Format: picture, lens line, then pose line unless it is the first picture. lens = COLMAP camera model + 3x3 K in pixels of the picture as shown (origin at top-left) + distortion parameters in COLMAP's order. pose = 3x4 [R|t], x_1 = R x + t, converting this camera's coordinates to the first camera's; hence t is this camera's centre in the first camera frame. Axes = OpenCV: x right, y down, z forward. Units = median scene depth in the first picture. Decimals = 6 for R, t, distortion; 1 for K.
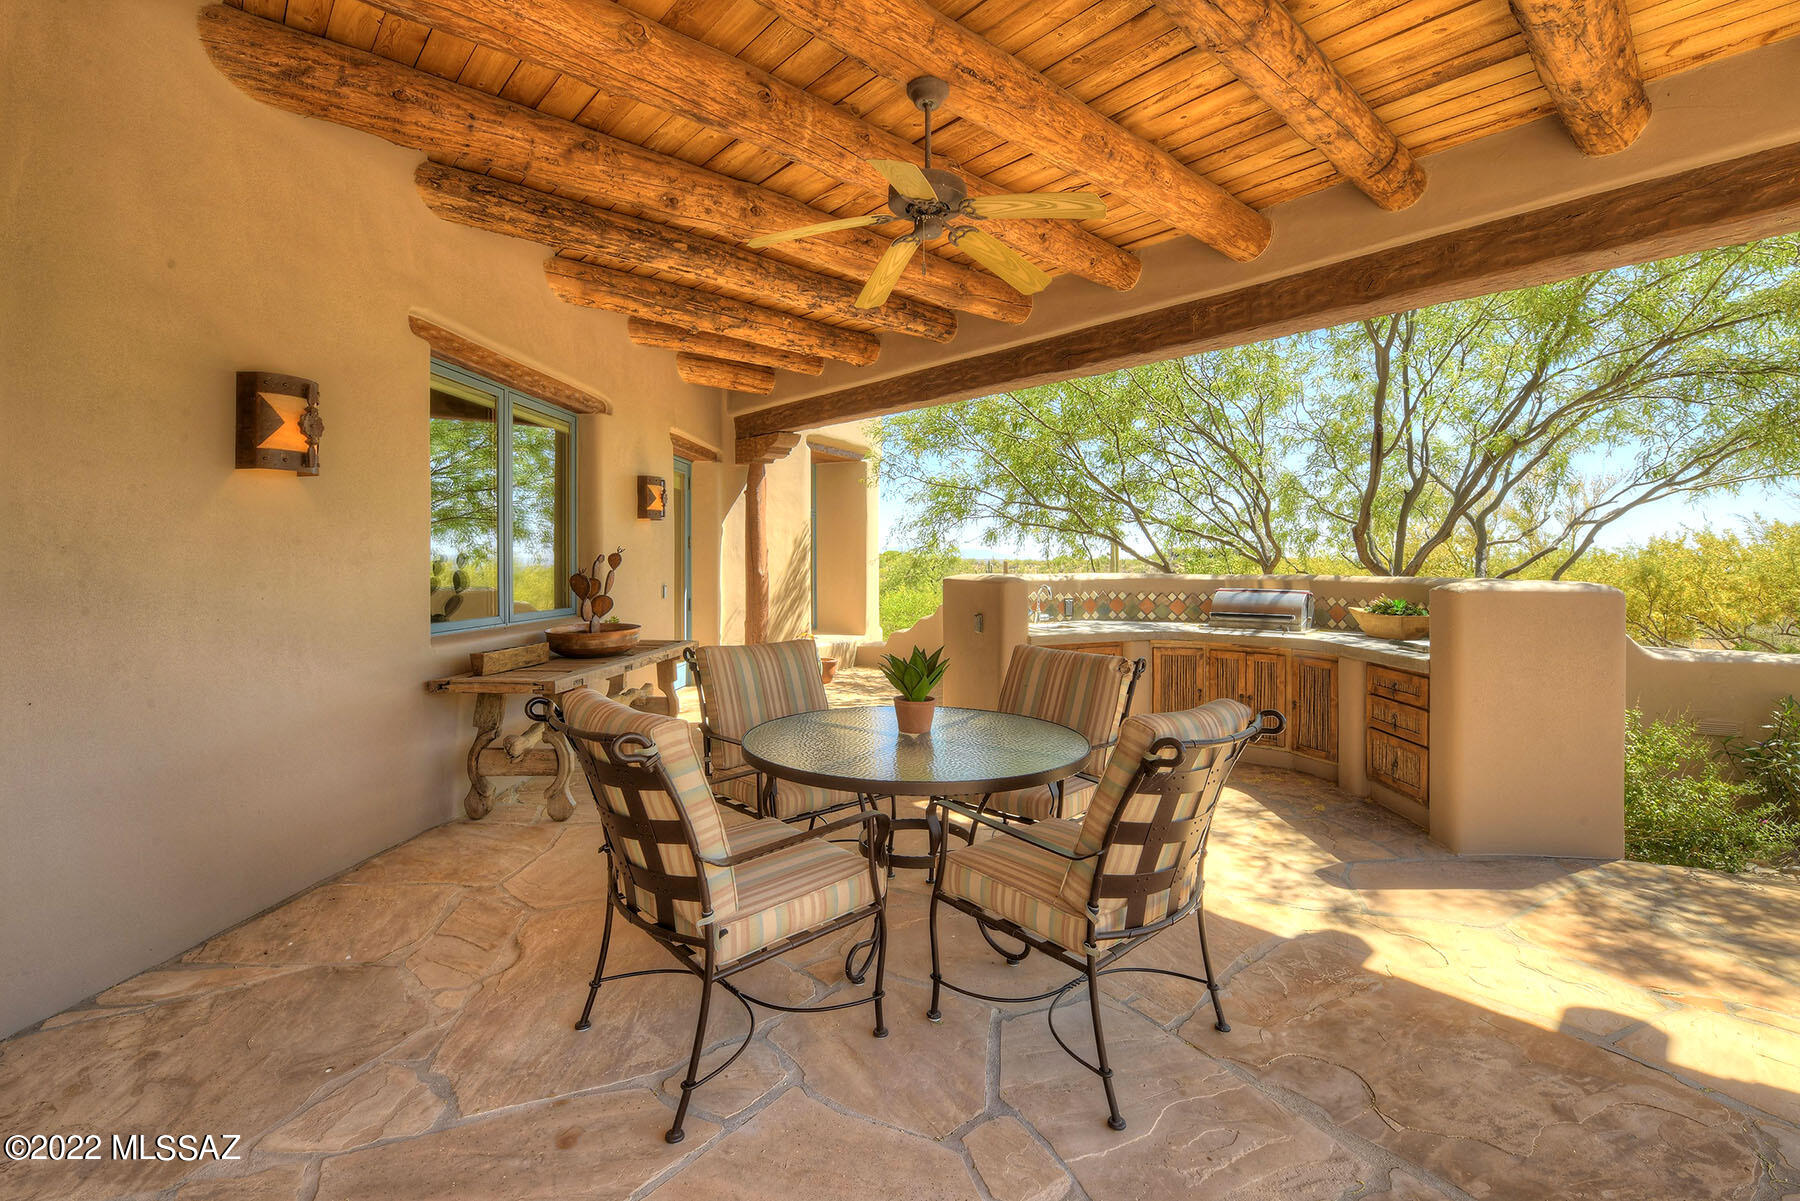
lens RADIAL K [[776.8, 0, 934.2], [0, 776.8, 556.5], [0, 0, 1]] dist [-0.001711, -0.009869]
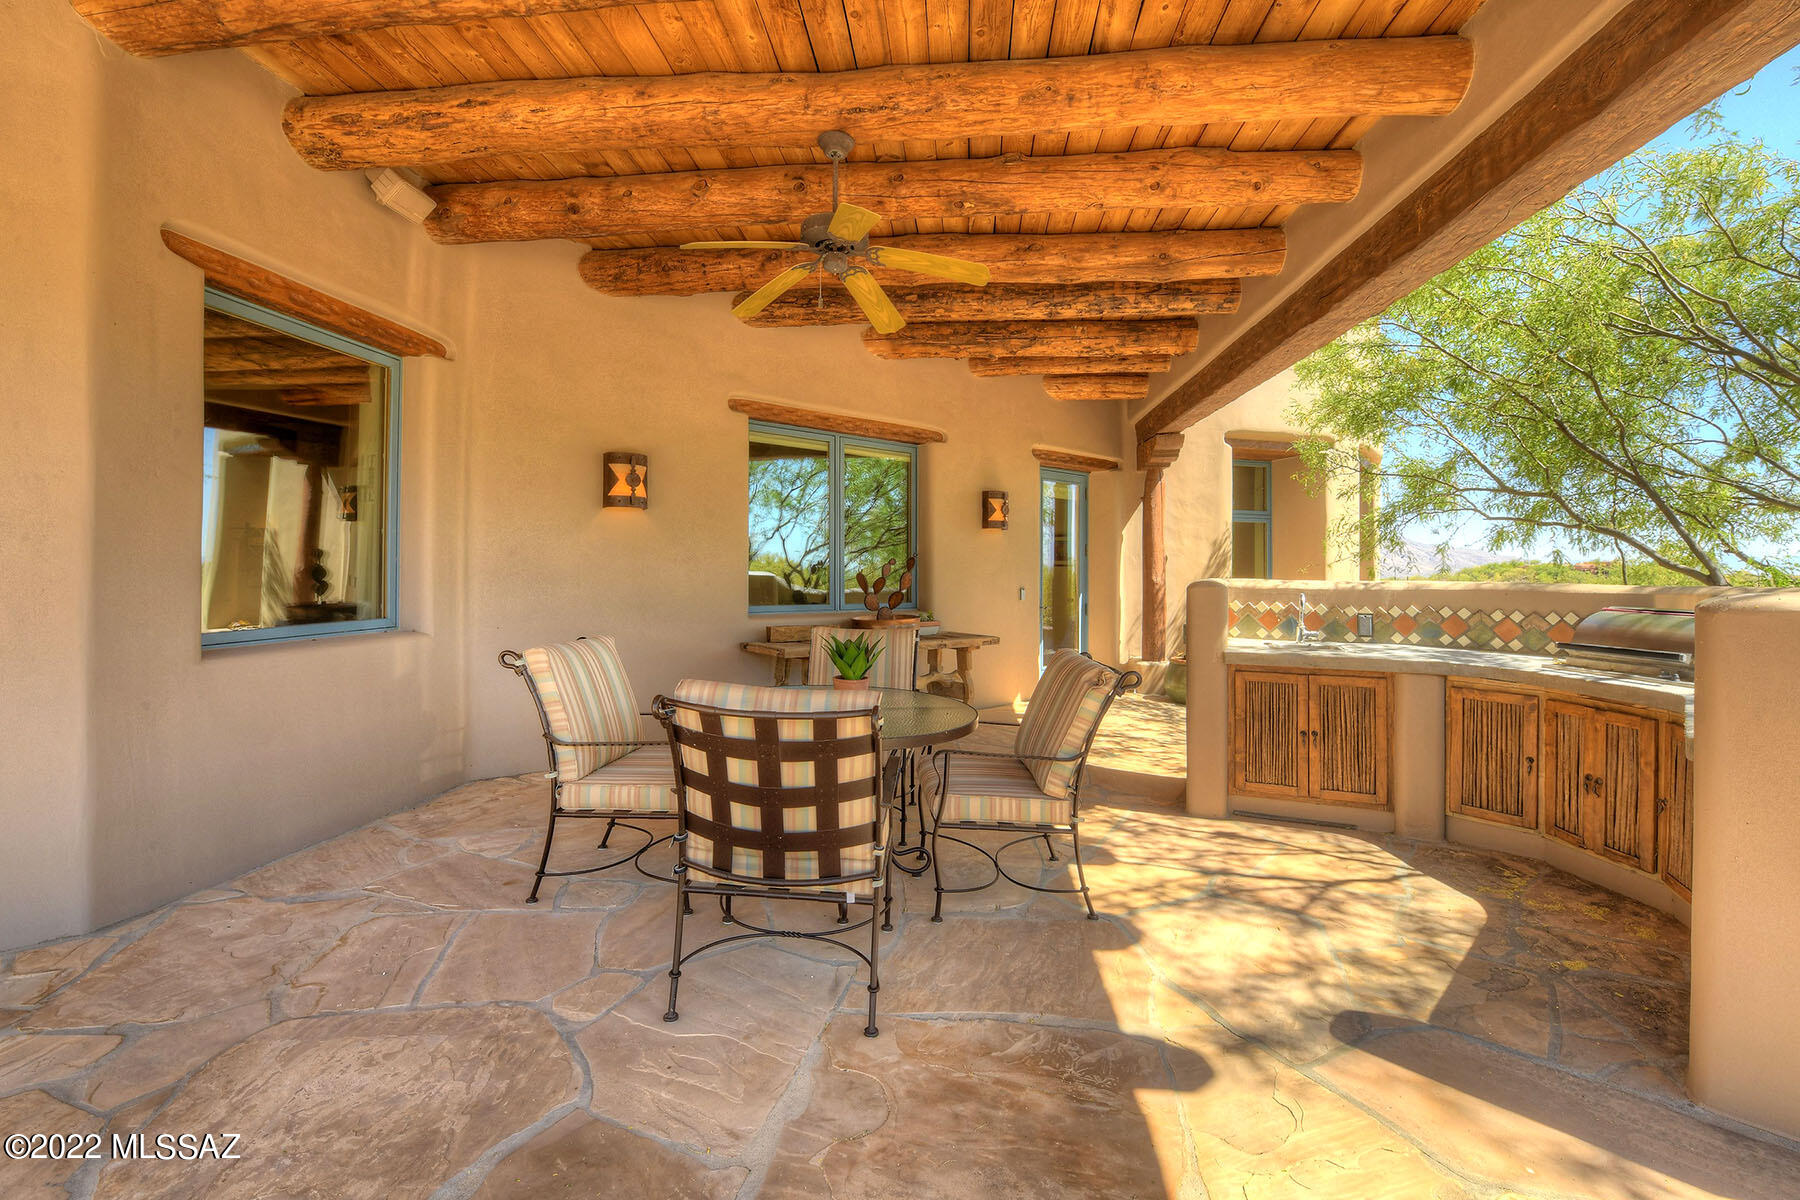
lens RADIAL K [[790.8, 0, 904.0], [0, 790.8, 566.9], [0, 0, 1]] dist [-0.014850, -0.000137]
pose [[0.661929, 0.000393, -0.749567, 0.482606], [-0.004659, 0.999983, -0.003590, 0.014722], [0.749552, 0.005868, 0.661919, 0.162158]]
